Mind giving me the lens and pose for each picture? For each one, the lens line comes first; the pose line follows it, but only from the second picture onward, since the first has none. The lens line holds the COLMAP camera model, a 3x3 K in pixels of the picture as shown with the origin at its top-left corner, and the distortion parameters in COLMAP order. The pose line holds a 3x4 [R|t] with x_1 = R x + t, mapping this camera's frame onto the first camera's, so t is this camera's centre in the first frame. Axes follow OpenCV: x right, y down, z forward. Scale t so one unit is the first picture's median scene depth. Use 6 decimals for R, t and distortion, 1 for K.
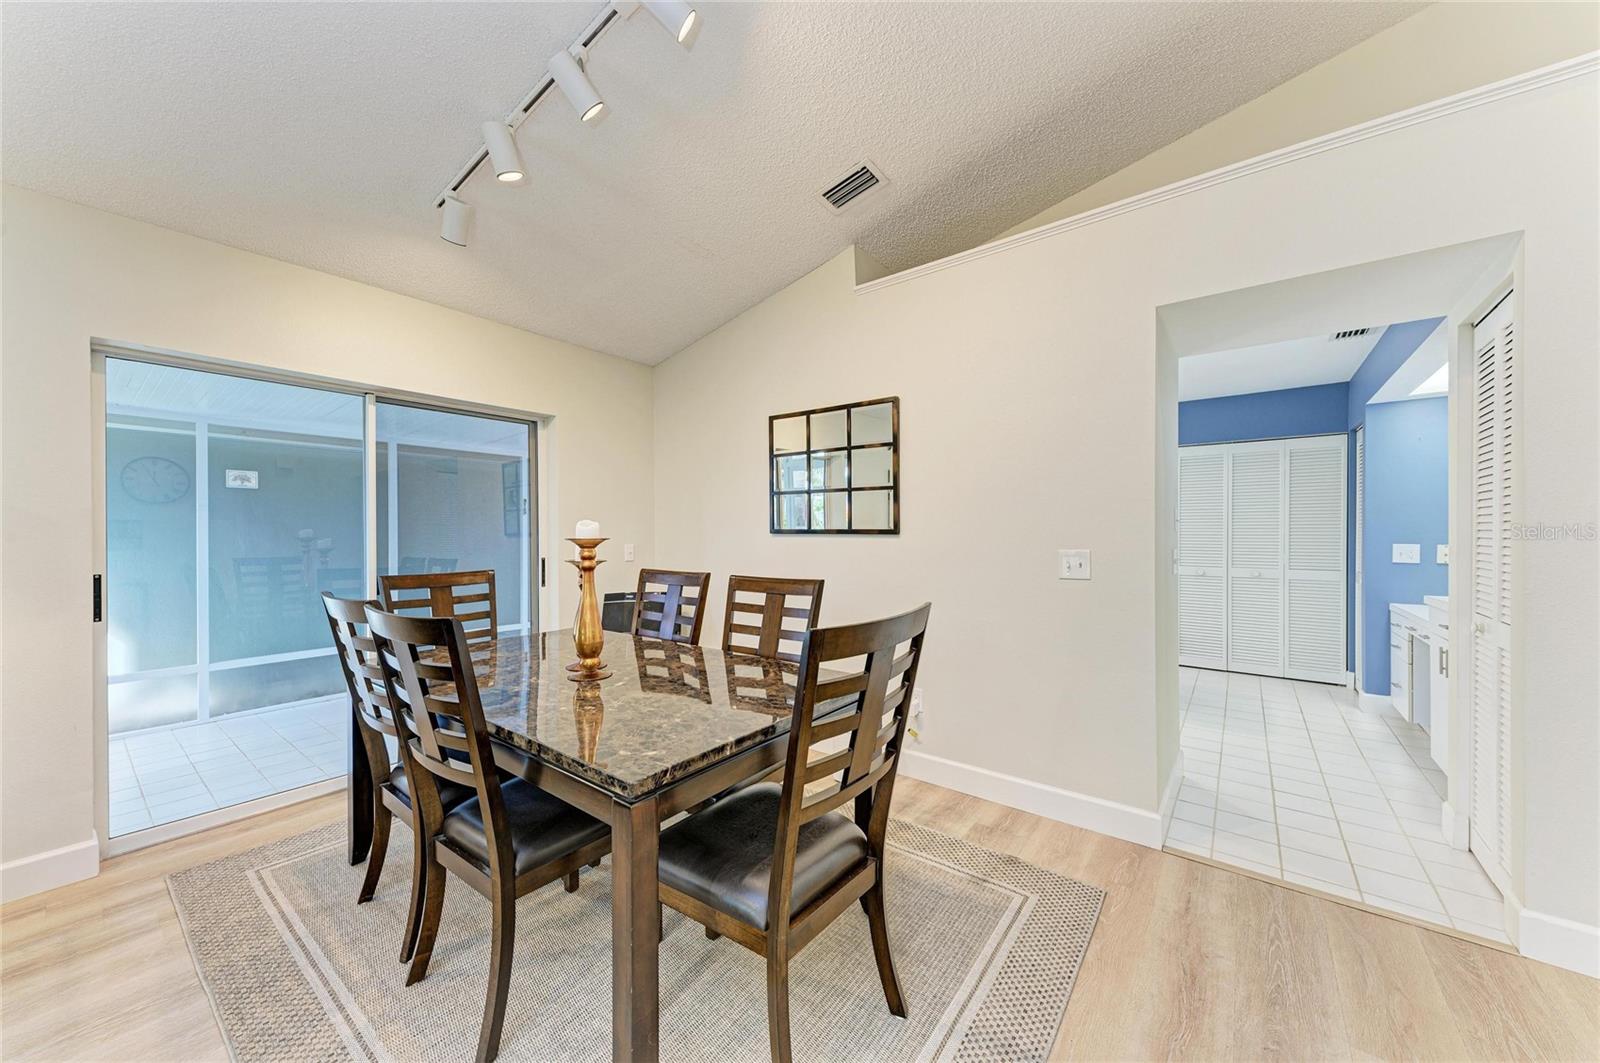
lens RADIAL K [[558.7, 0, 801.8], [0, 558.7, 533.8], [0, 0, 1]] dist [0.017565, -0.006363]
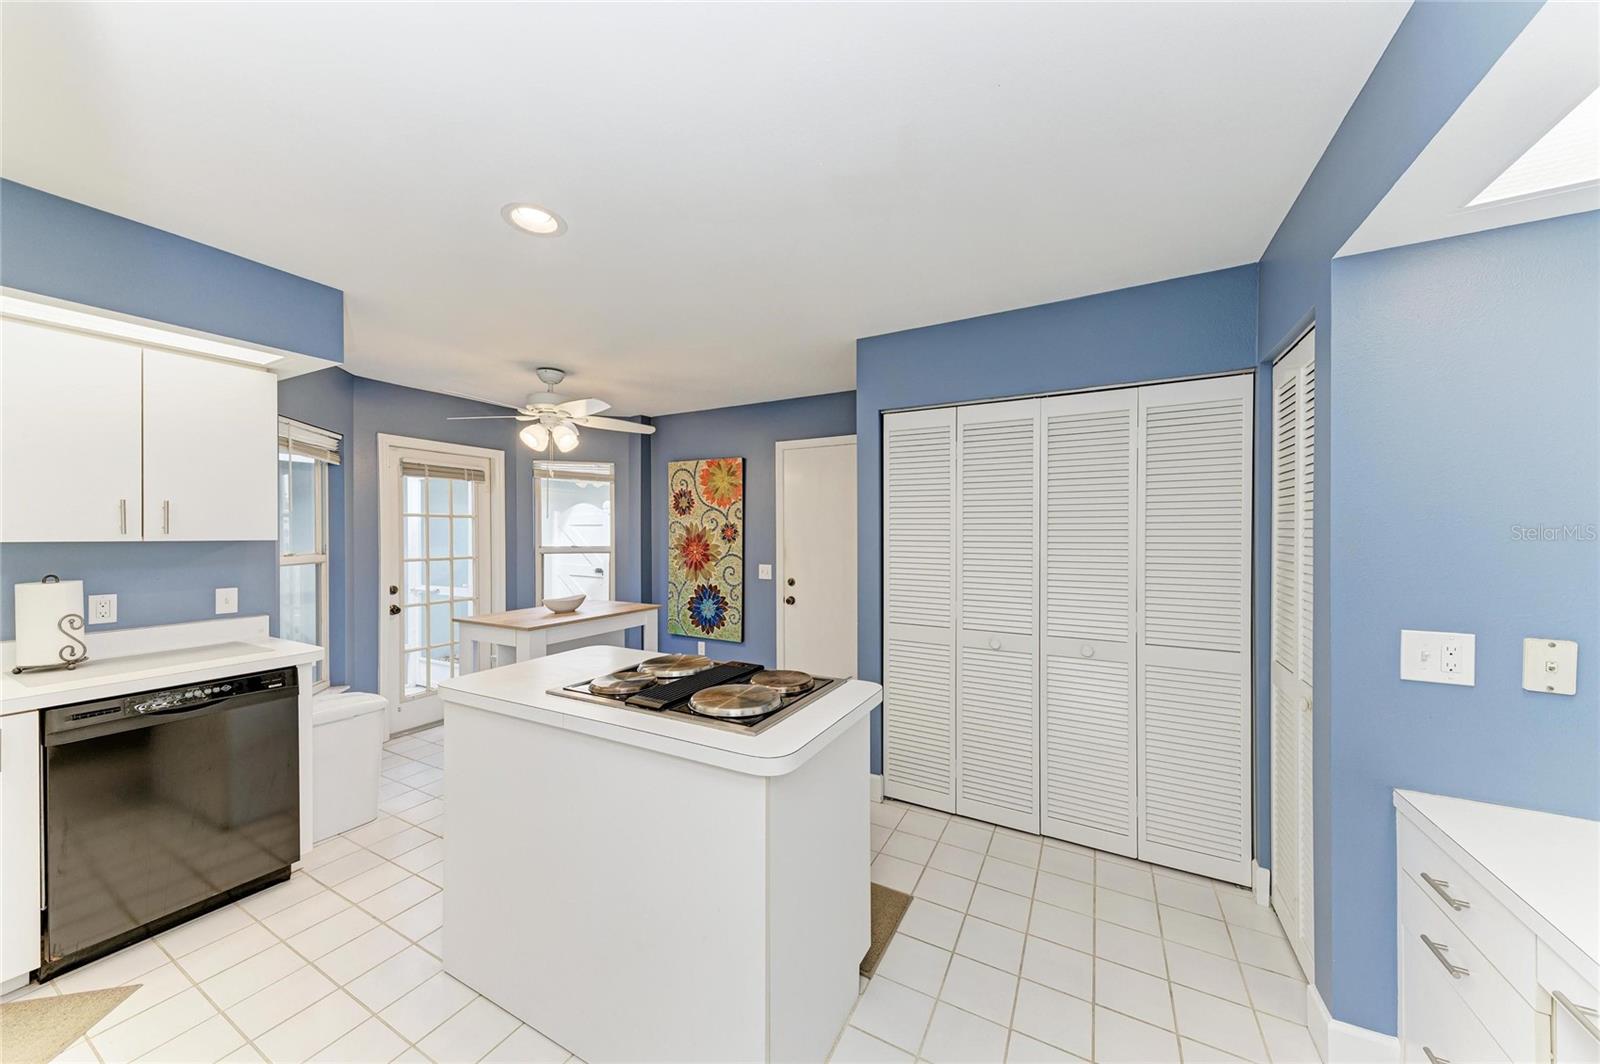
lens RADIAL K [[546.5, 0, 798.2], [0, 546.5, 536.3], [0, 0, 1]] dist [0.011532, -0.000094]
pose [[0.987259, -0.002513, 0.159104, 0.725887], [0.001826, 0.999988, 0.004461, -0.055683], [-0.159113, -0.004114, 0.987252, 0.856647]]
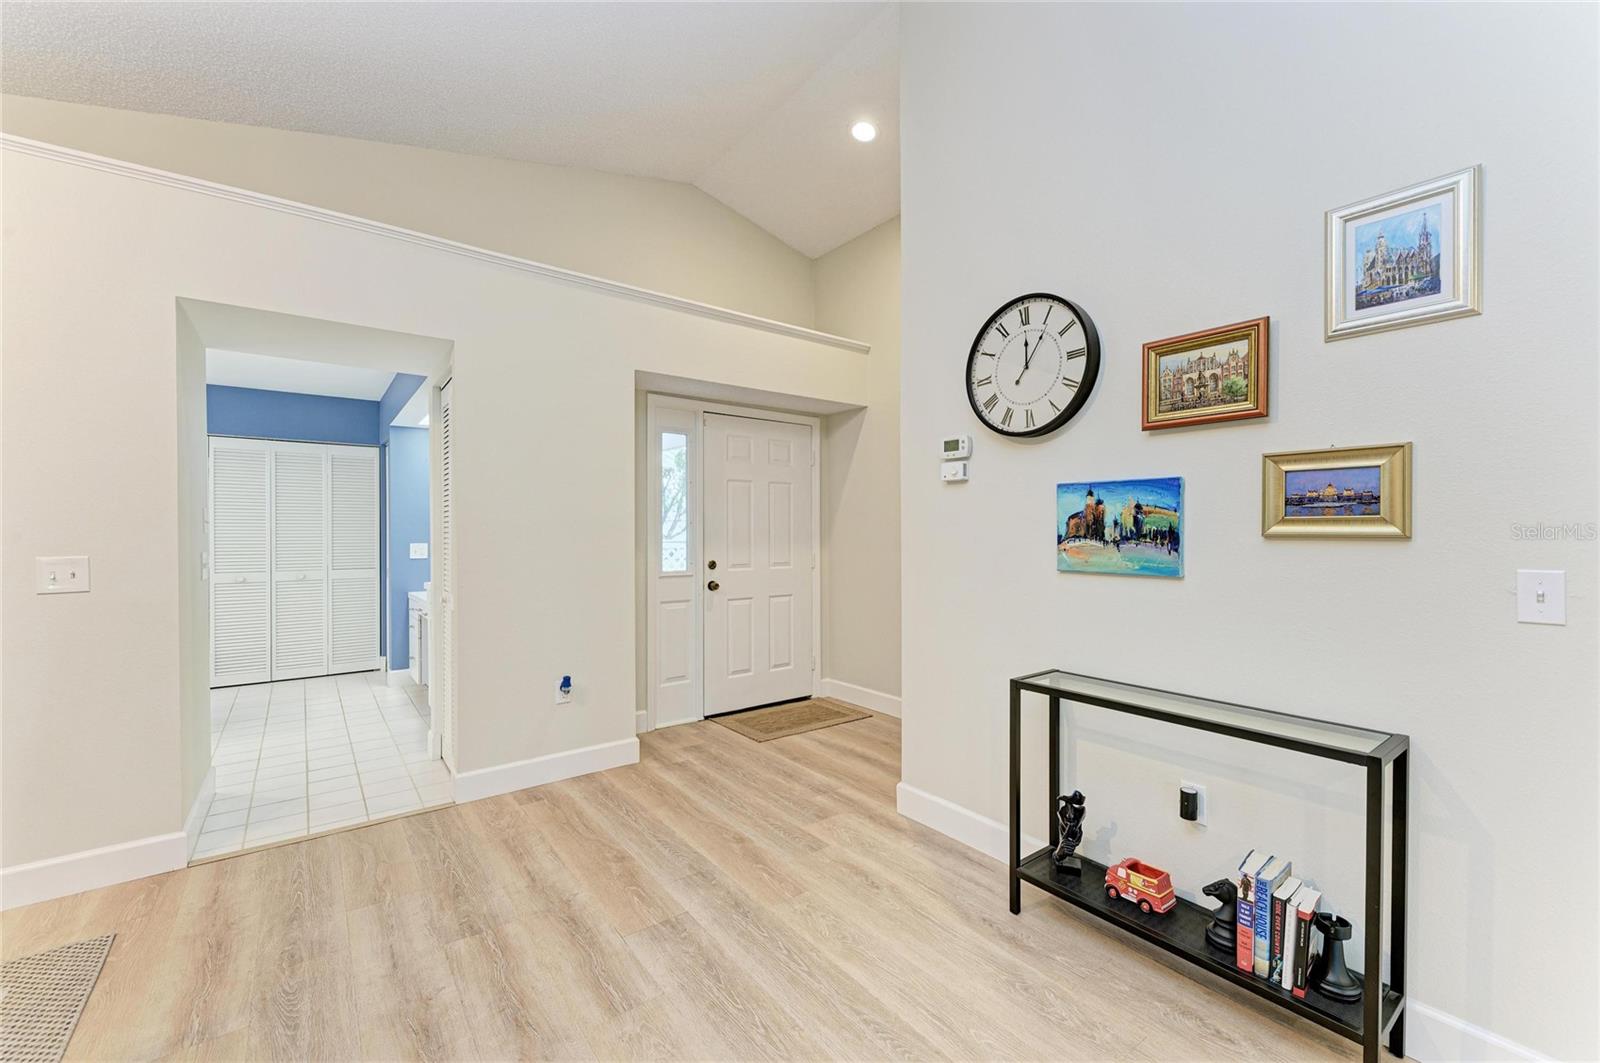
lens RADIAL K [[645.6, 0, 802.7], [0, 645.6, 535.6], [0, 0, 1]] dist [0.028000, -0.010603]
pose [[0.248602, -0.005134, 0.968592, -0.127840], [0.004337, 0.999982, 0.004187, -0.001150], [-0.968596, 0.003160, 0.248620, -0.207743]]
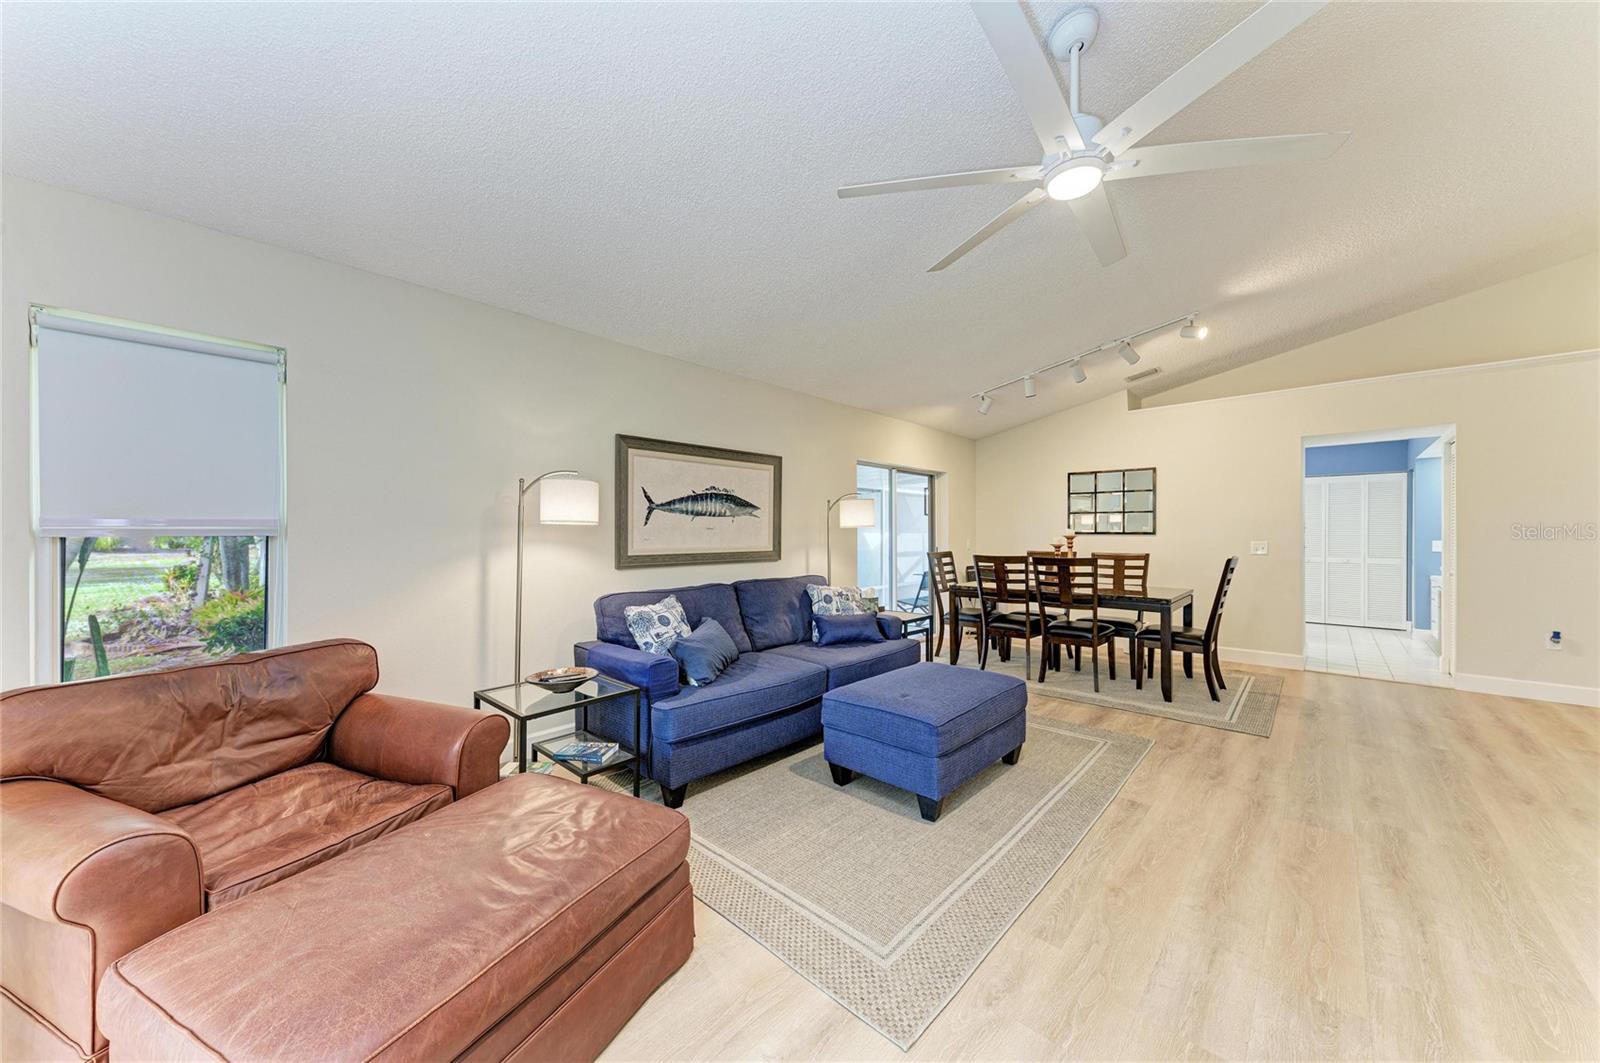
lens RADIAL K [[558.7, 0, 801.8], [0, 558.7, 533.8], [0, 0, 1]] dist [0.017565, -0.006363]
pose [[0.996547, -0.000005, -0.083028, -0.876908], [-0.000256, 0.999995, -0.003130, 0.004165], [0.083028, 0.003141, 0.996542, -1.060616]]
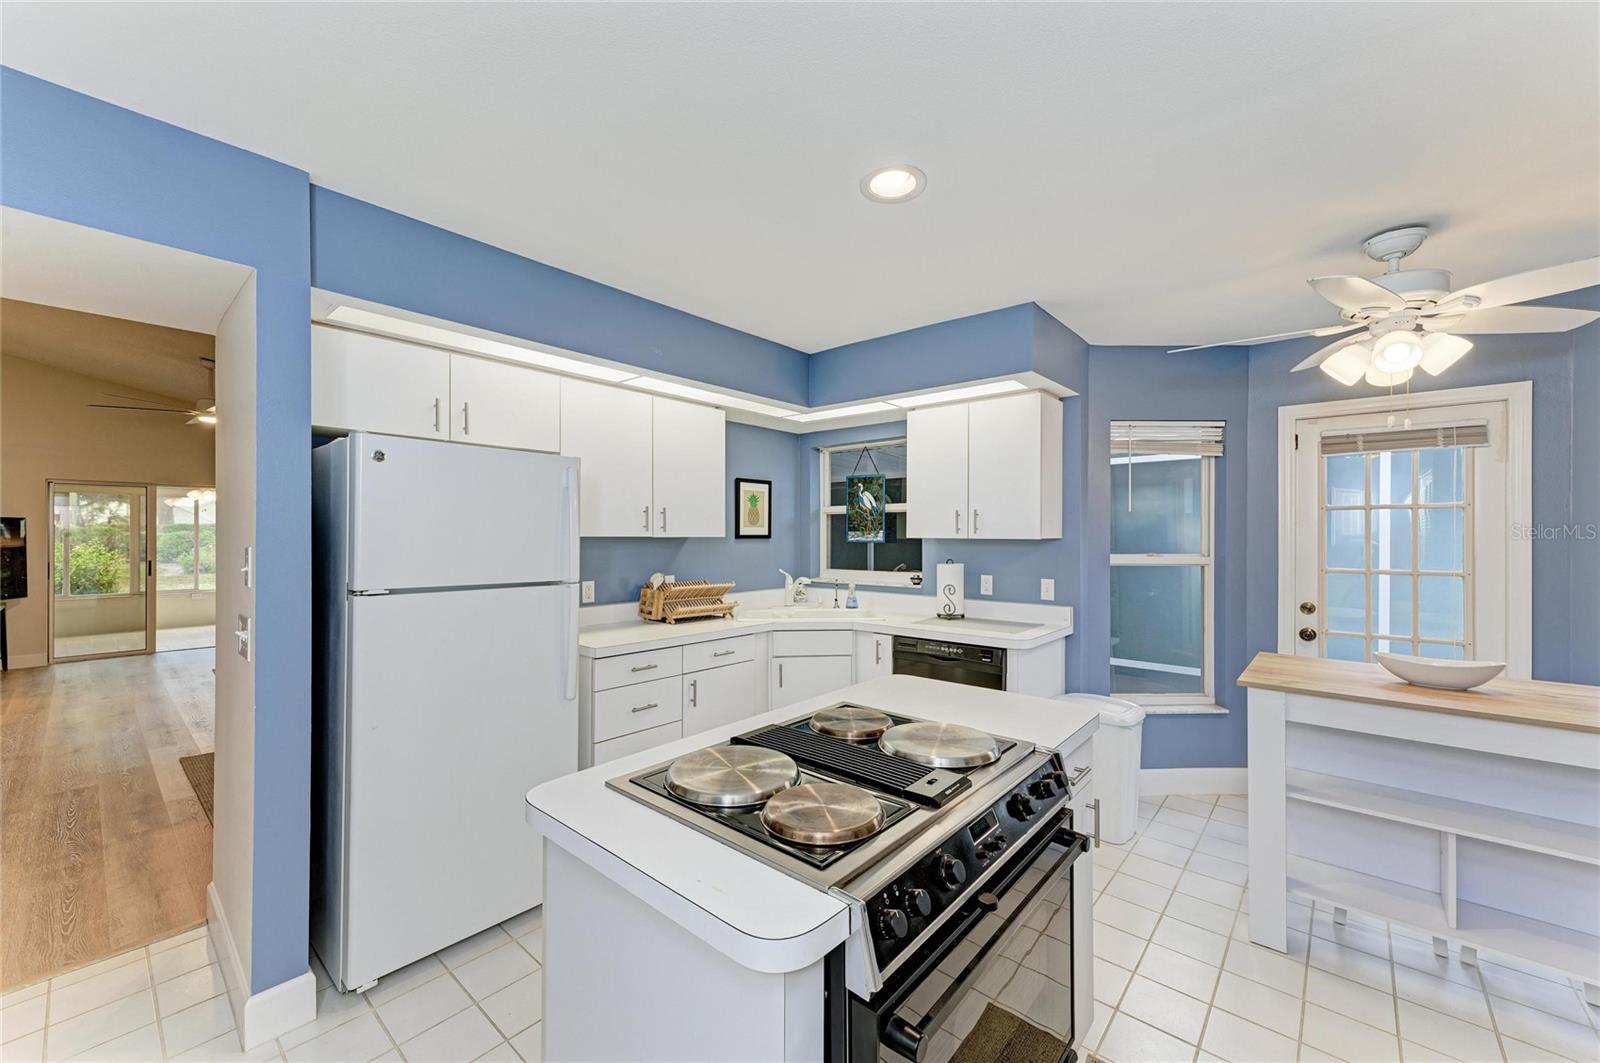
lens RADIAL K [[617.0, 0, 805.6], [0, 617.0, 536.4], [0, 0, 1]] dist [0.023158, -0.004920]
pose [[-0.053956, 0.004122, -0.998535, 1.214506], [-0.002147, 0.999989, 0.004244, -0.056144], [0.998541, 0.002373, -0.053947, 1.531408]]
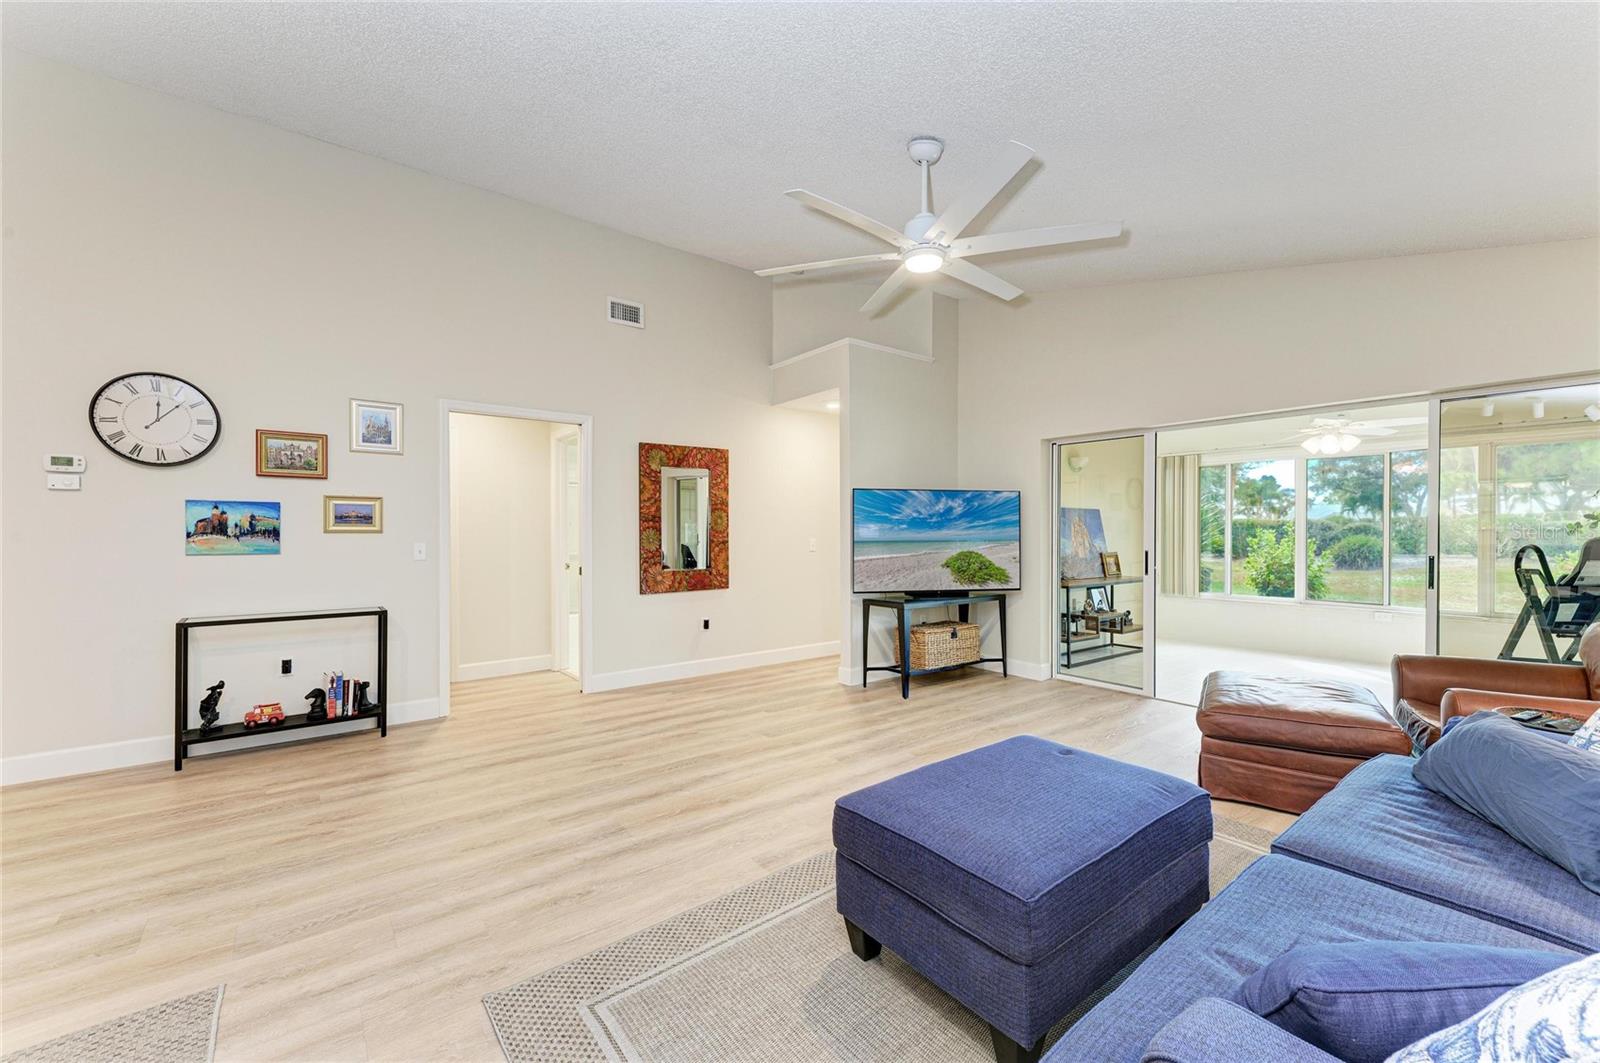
lens RADIAL K [[645.6, 0, 802.7], [0, 645.6, 535.6], [0, 0, 1]] dist [0.028000, -0.010603]
pose [[-0.969881, 0.001174, 0.243575, -0.689447], [0.003541, 0.999951, 0.009280, 0.001432], [-0.243553, 0.009863, -0.969838, 0.555493]]
